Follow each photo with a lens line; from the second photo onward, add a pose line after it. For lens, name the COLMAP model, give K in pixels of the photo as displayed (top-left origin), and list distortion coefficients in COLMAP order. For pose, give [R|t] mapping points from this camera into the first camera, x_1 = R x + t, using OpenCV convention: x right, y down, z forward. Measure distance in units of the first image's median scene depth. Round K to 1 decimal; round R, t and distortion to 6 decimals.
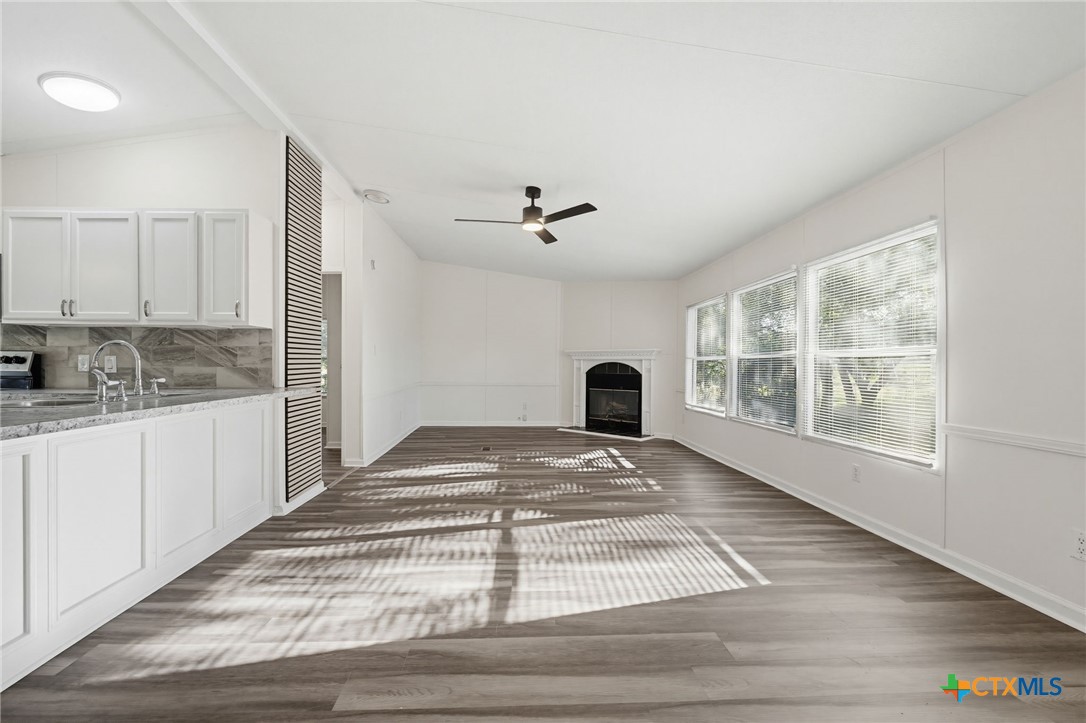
lens RADIAL K [[463.7, 0, 532.1], [0, 463.7, 365.5], [0, 0, 1]] dist [-0.015944, -0.000229]
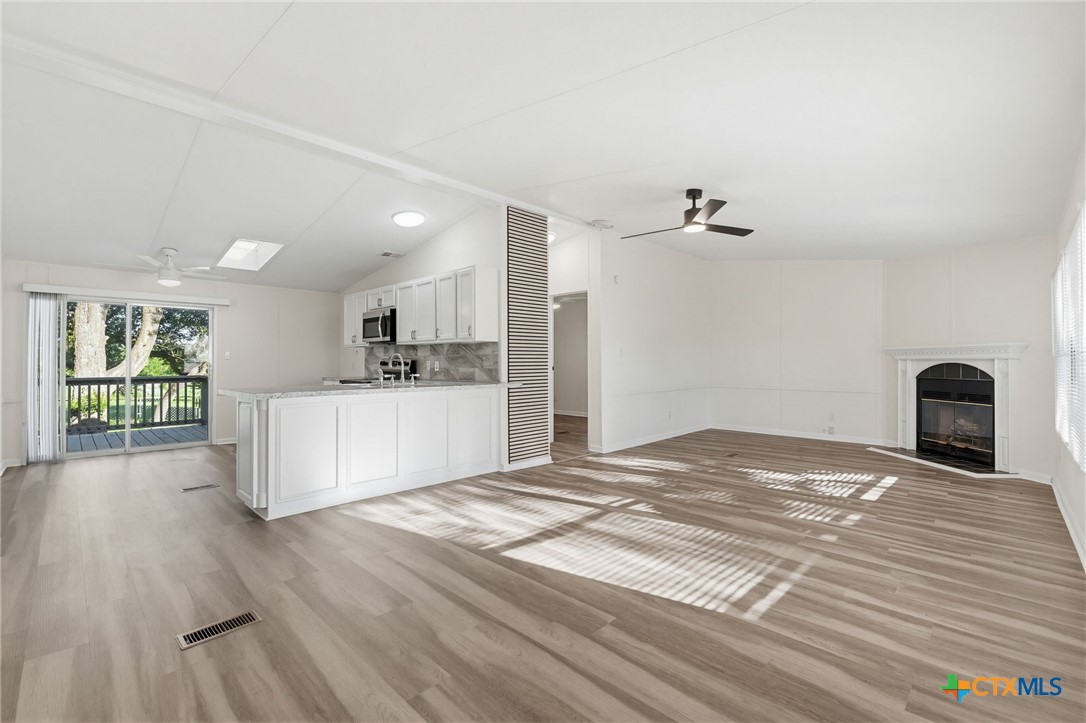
lens RADIAL K [[482.4, 0, 529.1], [0, 482.4, 361.1], [0, 0, 1]] dist [-0.001703, -0.000227]
pose [[0.669065, -0.007550, -0.743166, 0.636088], [-0.001608, 0.999931, -0.011606, -0.000858], [0.743202, 0.008961, 0.669007, 0.055905]]
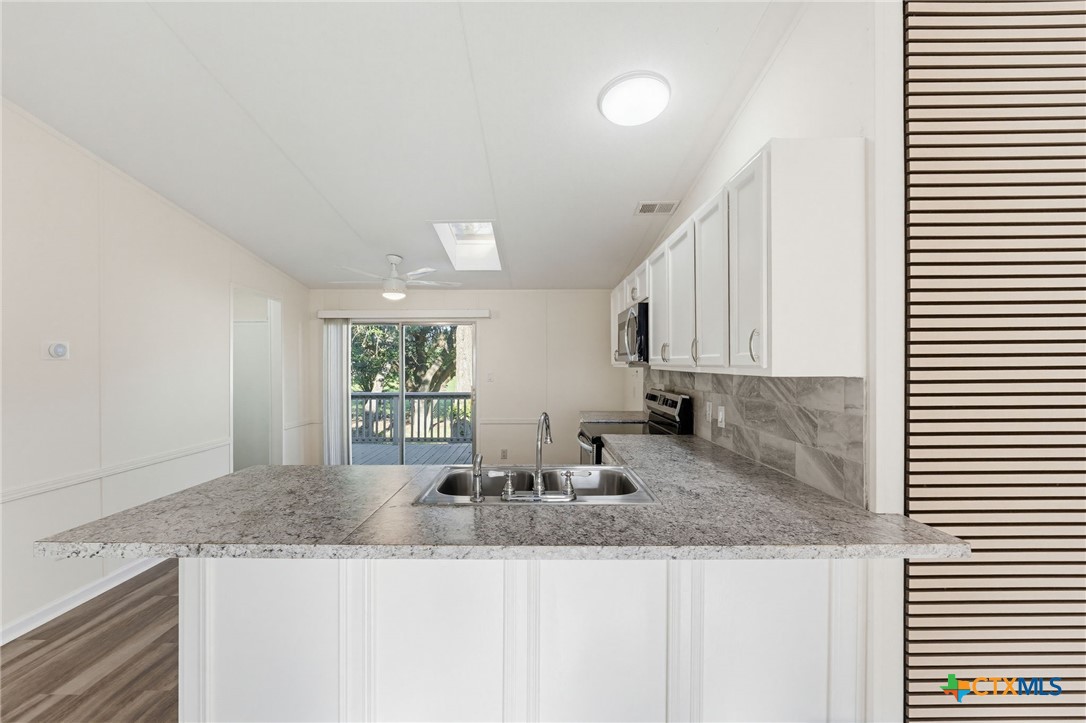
lens RADIAL K [[463.7, 0, 532.1], [0, 463.7, 365.5], [0, 0, 1]] dist [-0.015944, -0.000229]
pose [[-0.042078, -0.001132, -0.999114, -0.109965], [-0.005336, 0.999985, -0.000908, -0.088678], [0.999100, 0.005293, -0.042084, 0.704386]]
